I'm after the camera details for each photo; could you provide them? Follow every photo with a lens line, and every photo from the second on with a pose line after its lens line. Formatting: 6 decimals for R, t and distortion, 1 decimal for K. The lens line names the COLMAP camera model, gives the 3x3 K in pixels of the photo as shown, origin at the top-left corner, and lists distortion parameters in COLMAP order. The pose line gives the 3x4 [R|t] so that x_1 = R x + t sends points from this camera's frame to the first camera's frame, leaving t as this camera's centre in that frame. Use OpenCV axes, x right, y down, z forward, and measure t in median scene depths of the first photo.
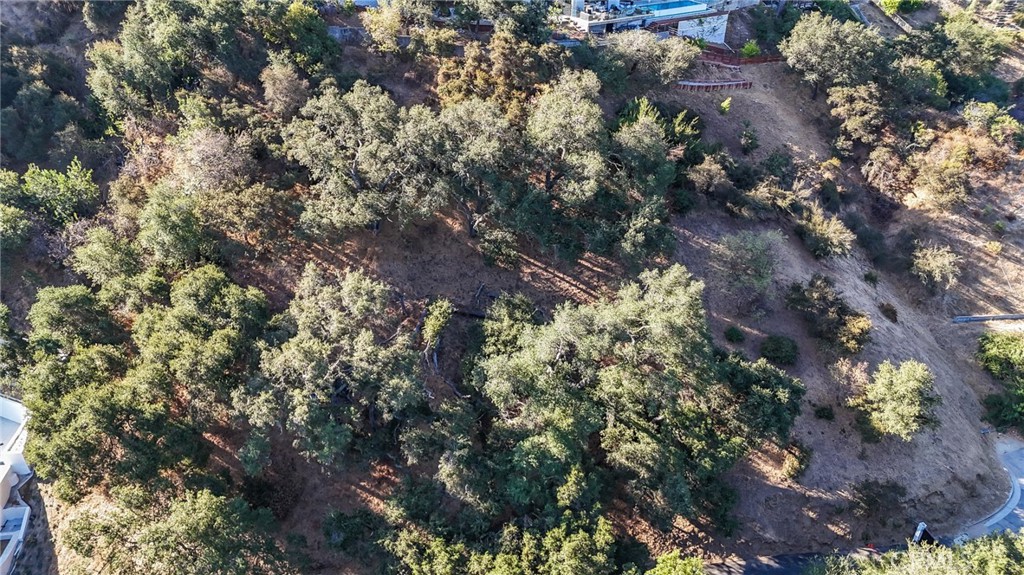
lens RADIAL K [[748.2, 0, 513.8], [0, 748.2, 289.1], [0, 0, 1]] dist [0.089733, -0.098271]
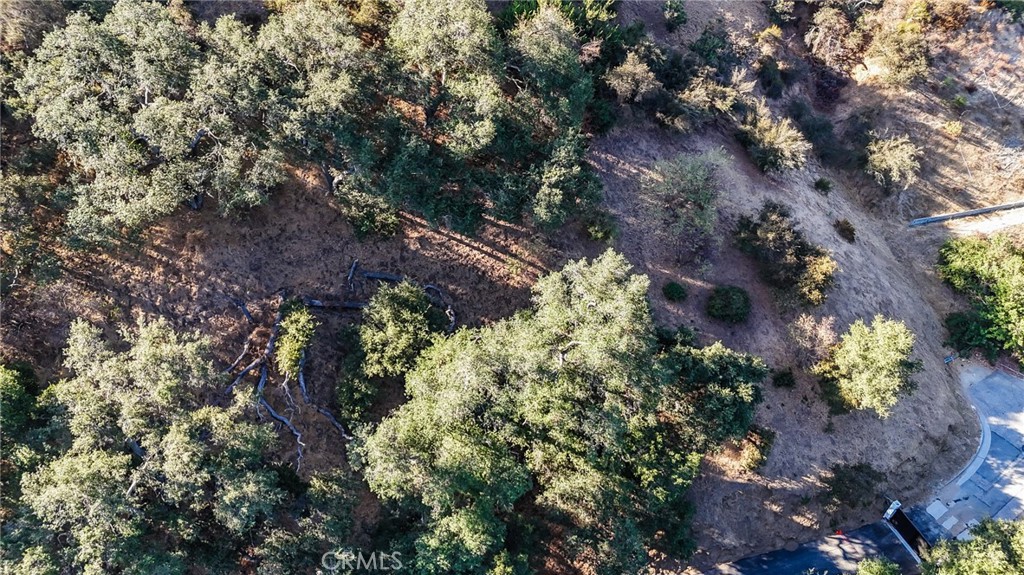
lens RADIAL K [[748.2, 0, 513.8], [0, 748.2, 289.1], [0, 0, 1]] dist [0.089733, -0.098271]
pose [[0.987766, -0.108557, 0.111951, 0.029222], [0.079864, 0.968770, 0.234749, -0.148478], [-0.133939, -0.222936, 0.965588, 0.240884]]
